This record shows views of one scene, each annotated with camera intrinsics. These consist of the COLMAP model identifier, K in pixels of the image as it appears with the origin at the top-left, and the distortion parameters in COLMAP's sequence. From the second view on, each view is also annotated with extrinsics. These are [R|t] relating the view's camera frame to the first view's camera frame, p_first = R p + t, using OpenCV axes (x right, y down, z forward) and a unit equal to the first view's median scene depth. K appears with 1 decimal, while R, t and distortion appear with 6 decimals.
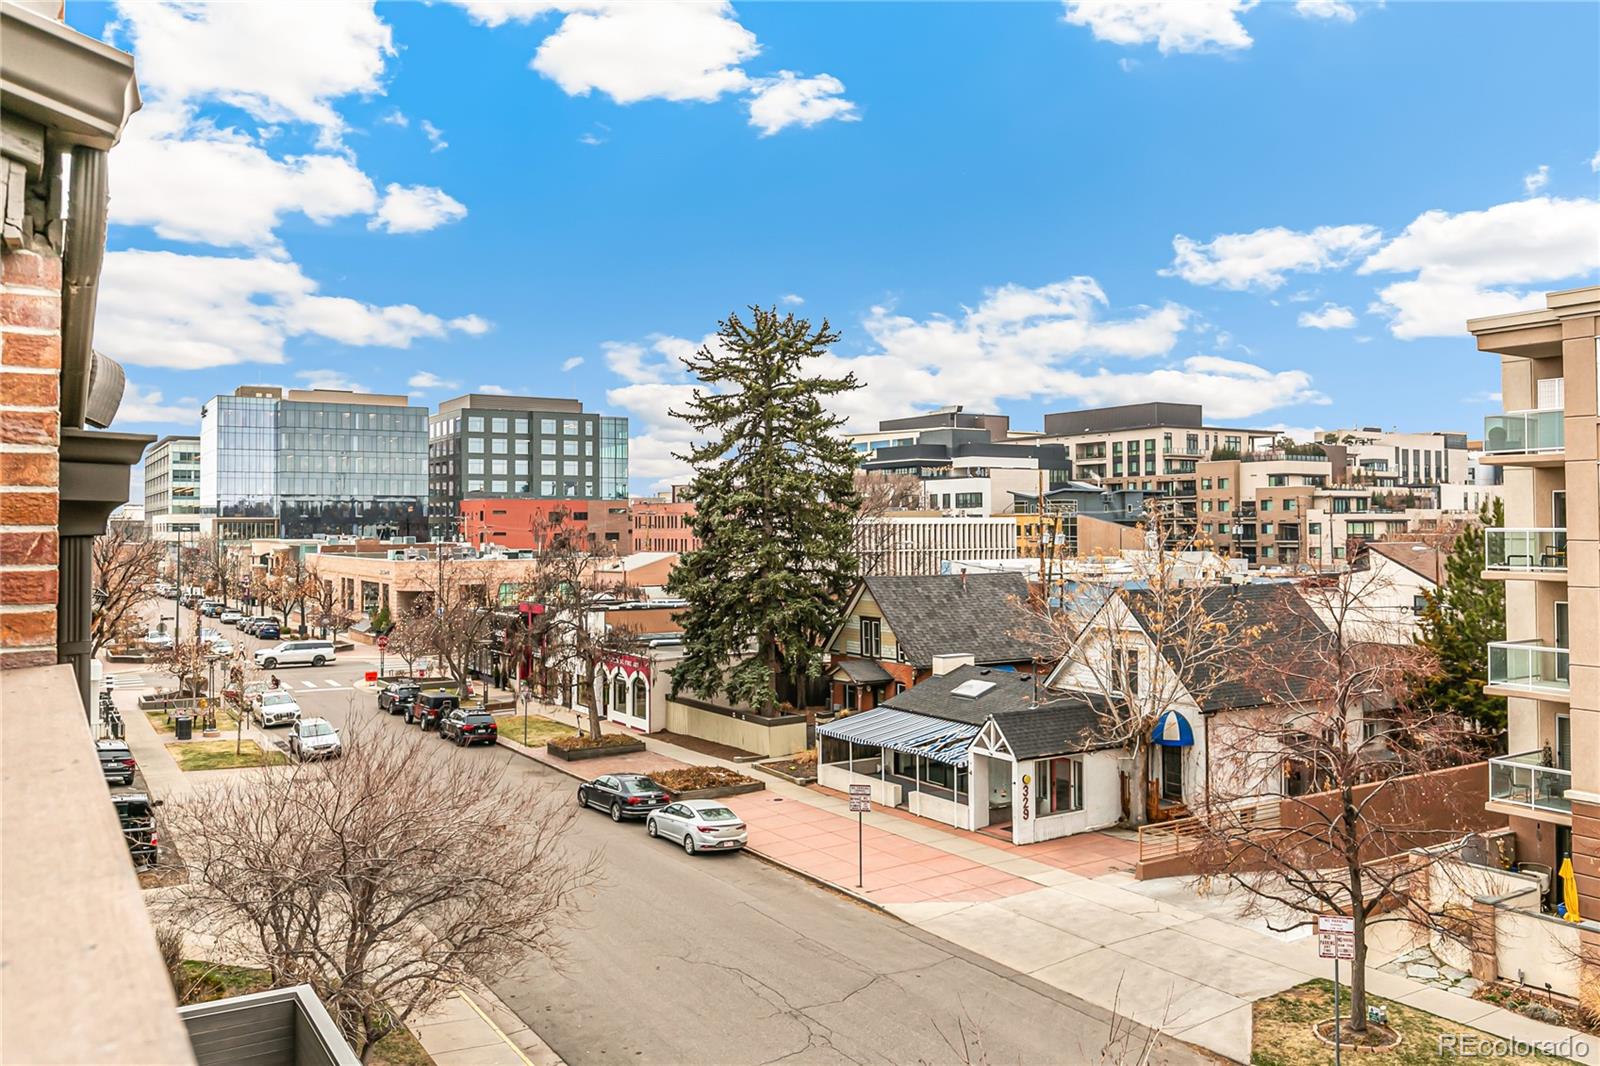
lens RADIAL K [[1274.0, 0, 803.3], [0, 1274.0, 488.2], [0, 0, 1]] dist [-0.010265, -0.005099]
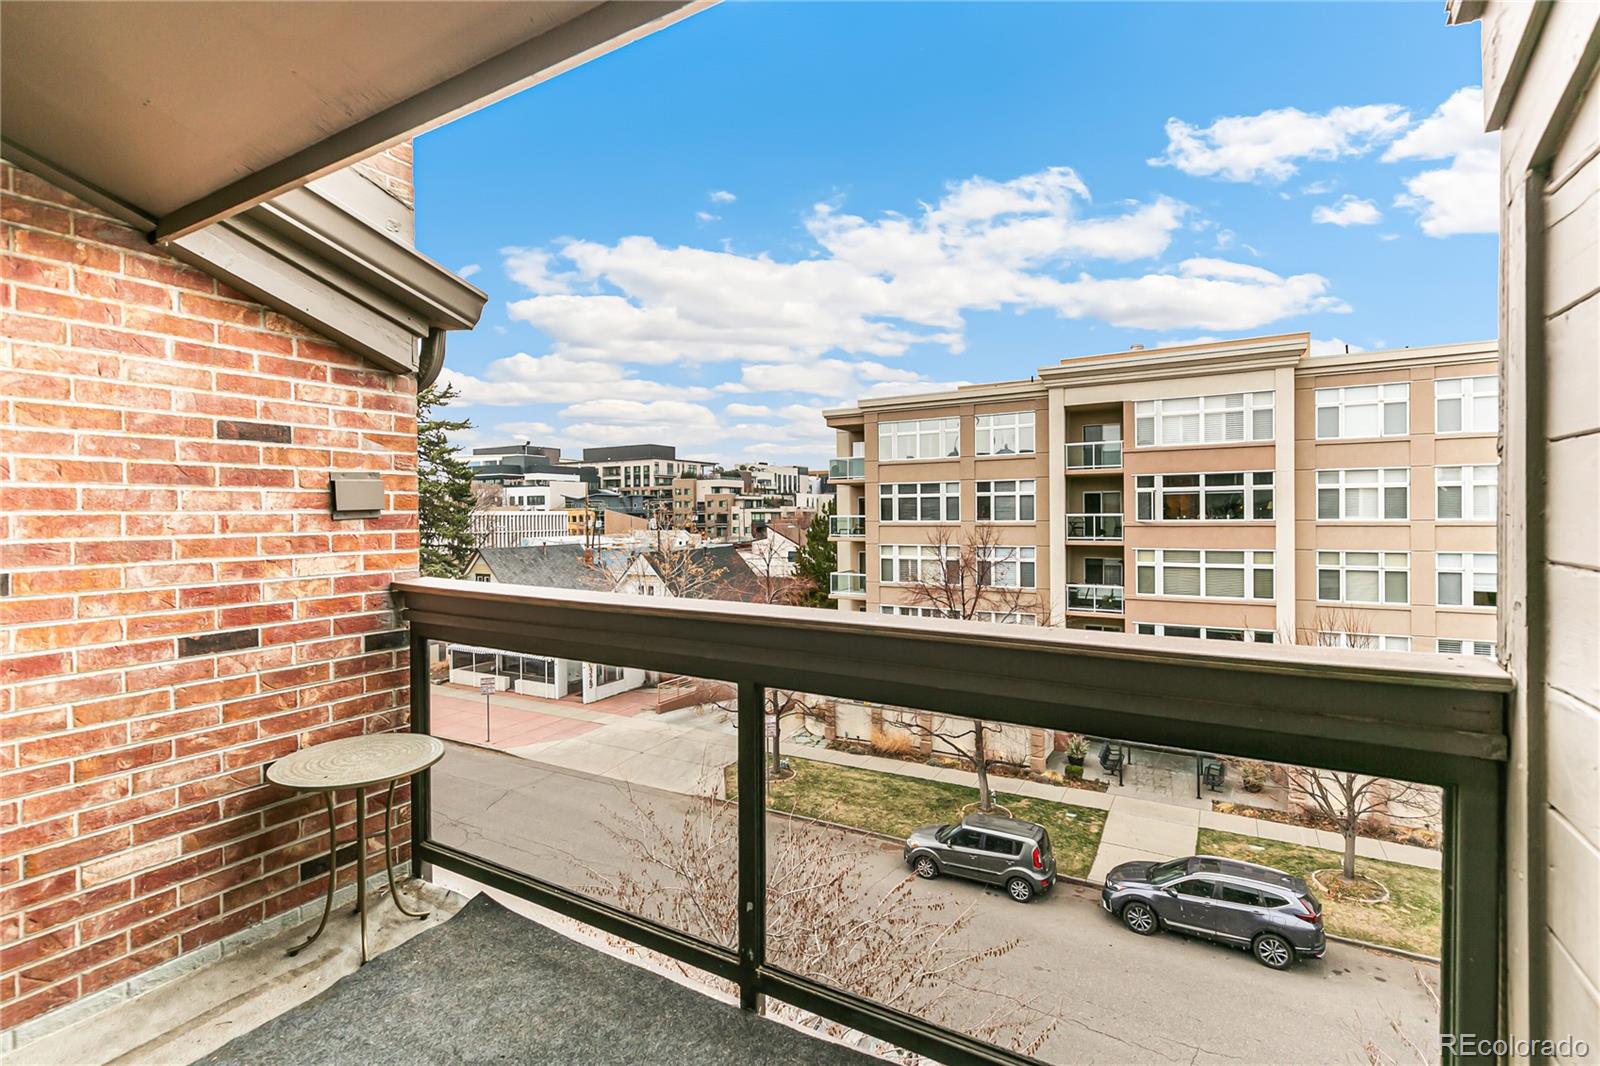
lens RADIAL K [[816.5, 0, 801.7], [0, 816.5, 513.0], [0, 0, 1]] dist [0.000666, -0.000344]
pose [[0.867034, -0.002240, 0.498244, -0.101256], [-0.009786, 0.999720, 0.021524, -0.000123], [-0.498152, -0.023538, 0.866770, -0.065897]]
